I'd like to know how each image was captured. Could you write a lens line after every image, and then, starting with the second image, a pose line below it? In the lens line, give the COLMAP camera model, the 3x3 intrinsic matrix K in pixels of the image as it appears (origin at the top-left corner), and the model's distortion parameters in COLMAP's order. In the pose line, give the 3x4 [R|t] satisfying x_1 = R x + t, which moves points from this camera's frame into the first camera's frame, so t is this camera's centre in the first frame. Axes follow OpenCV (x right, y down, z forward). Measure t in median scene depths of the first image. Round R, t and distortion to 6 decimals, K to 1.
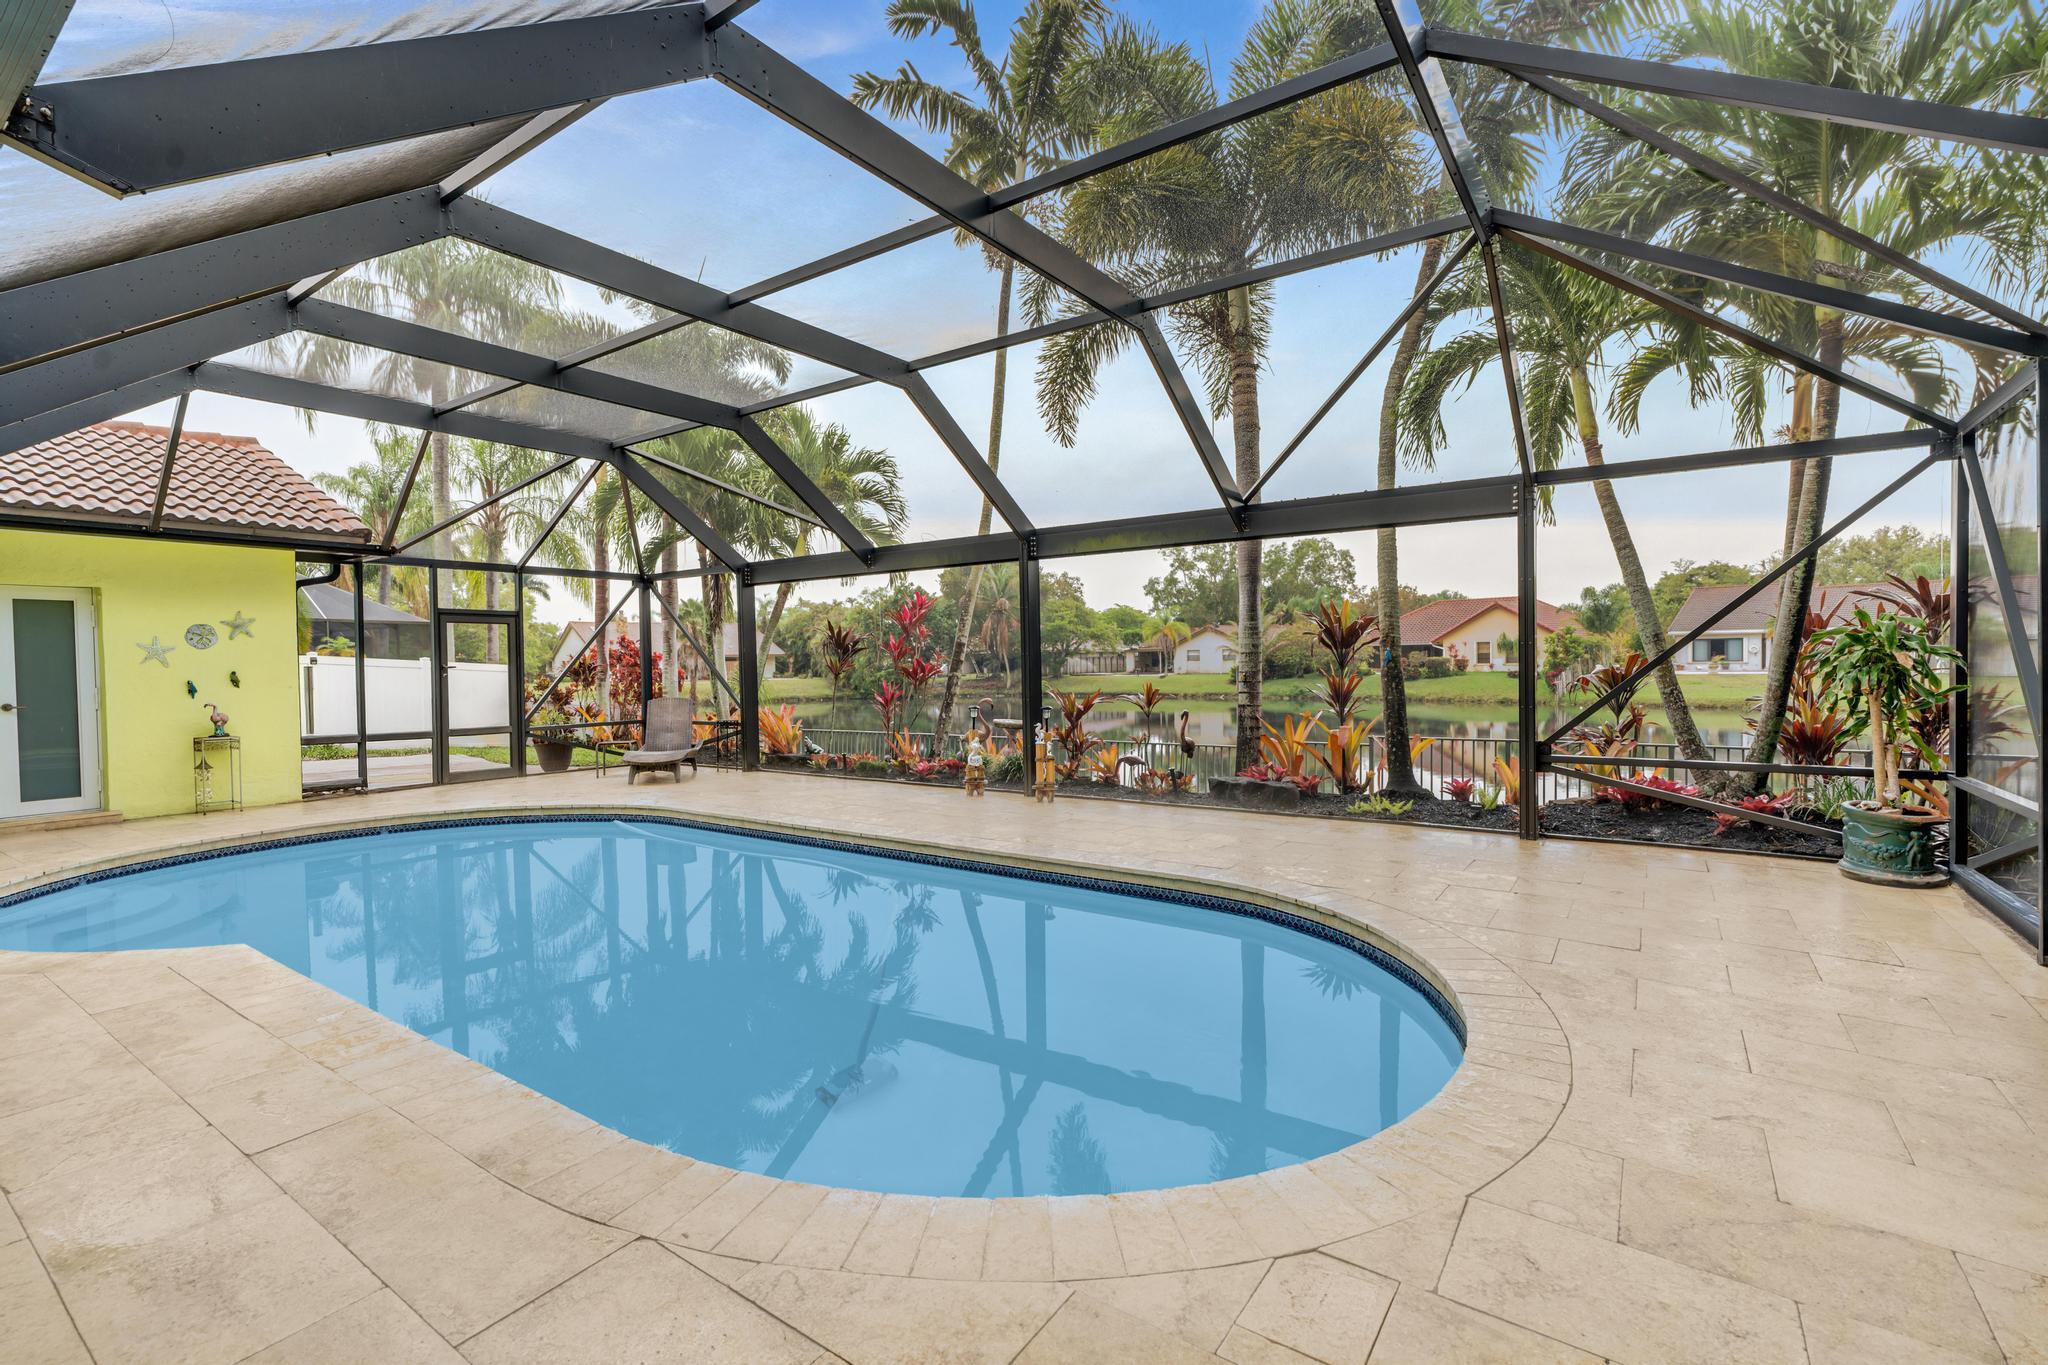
lens RADIAL K [[930.5, 0, 1019.0], [0, 930.5, 676.4], [0, 0, 1]] dist [-0.006763, 0.003295]
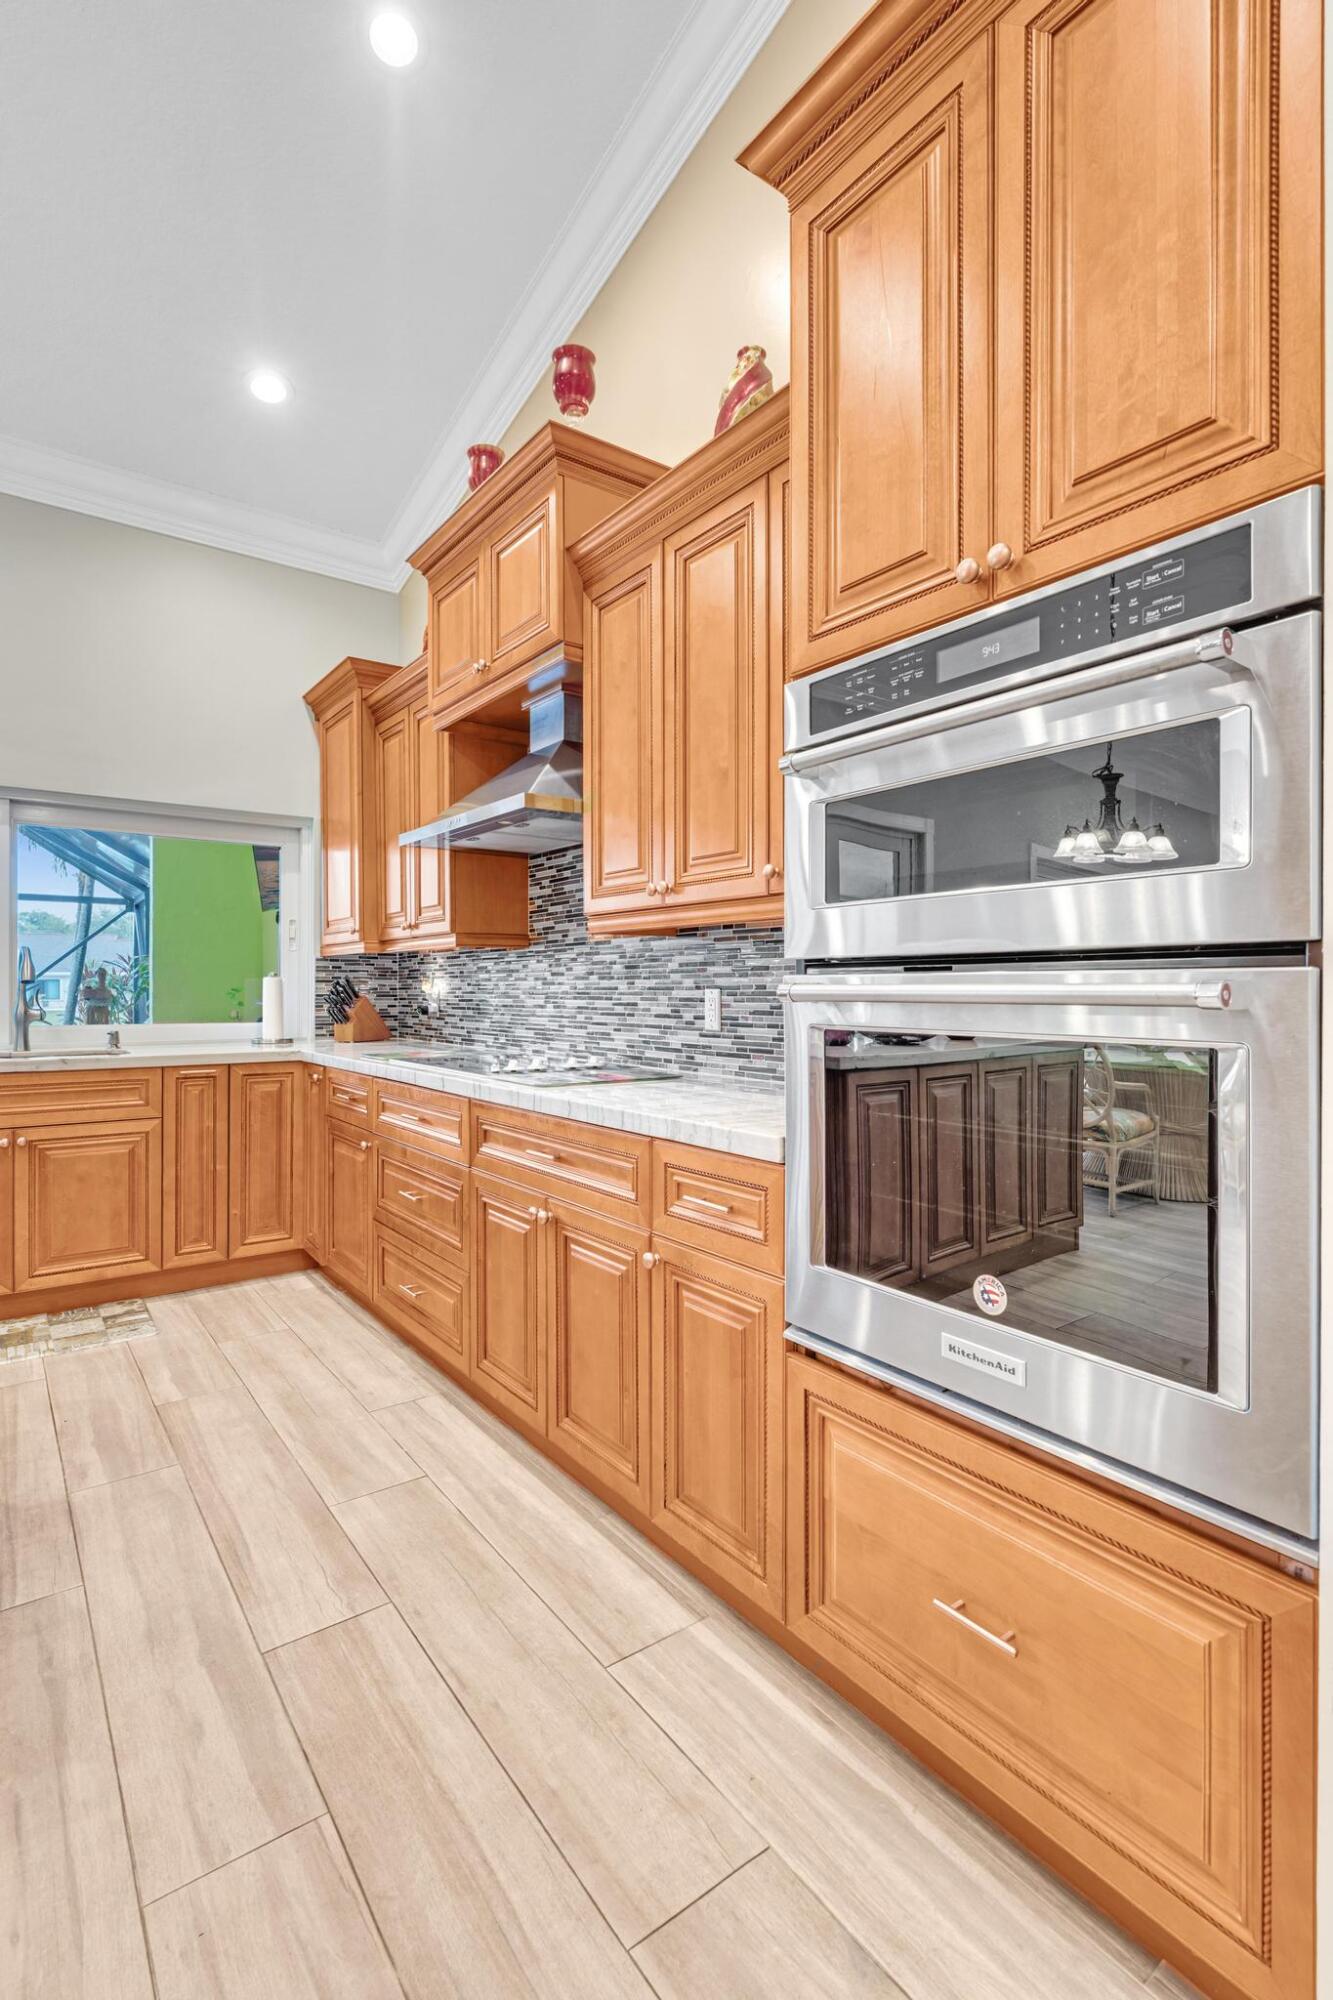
lens RADIAL K [[941.6, 0, 666.7], [0, 941.6, 1002.6], [0, 0, 1]] dist [-0.000830, -0.000072]
pose [[0.313227, -0.005593, 0.949662, -0.874415], [0.018054, 0.999837, -0.000067, 0.033585], [-0.949507, 0.017166, 0.313277, -1.057004]]
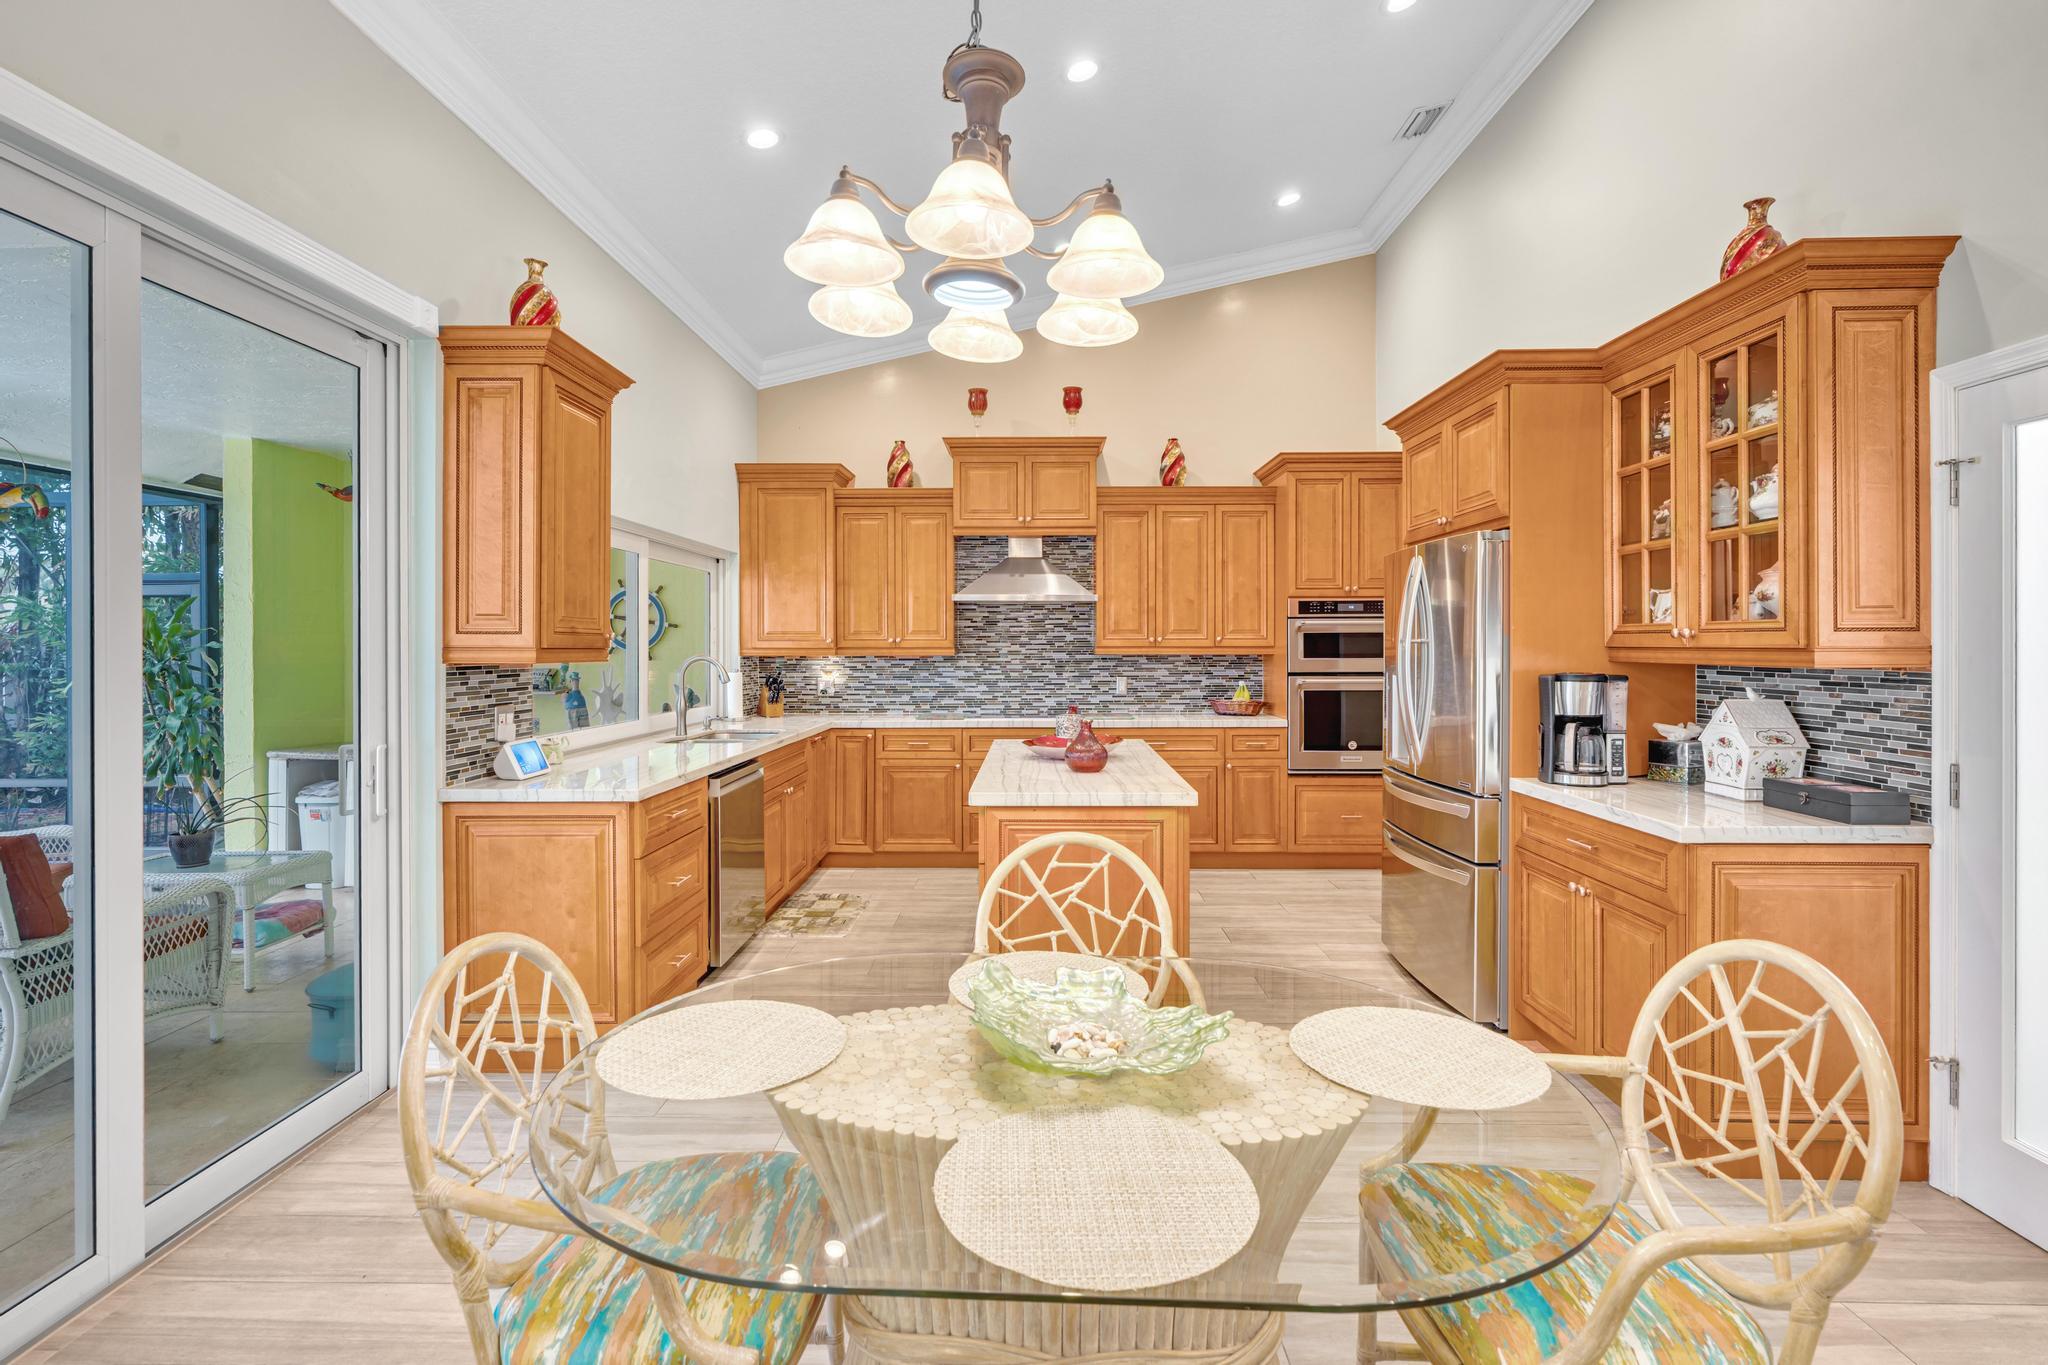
lens RADIAL K [[930.5, 0, 1020.1], [0, 930.5, 646.7], [0, 0, 1]] dist [-0.006763, 0.003295]
pose [[-0.562378, 0.010394, 0.826815, -1.256866], [0.025376, 0.999667, 0.004693, -0.015418], [-0.826491, 0.023621, -0.562455, -0.235554]]
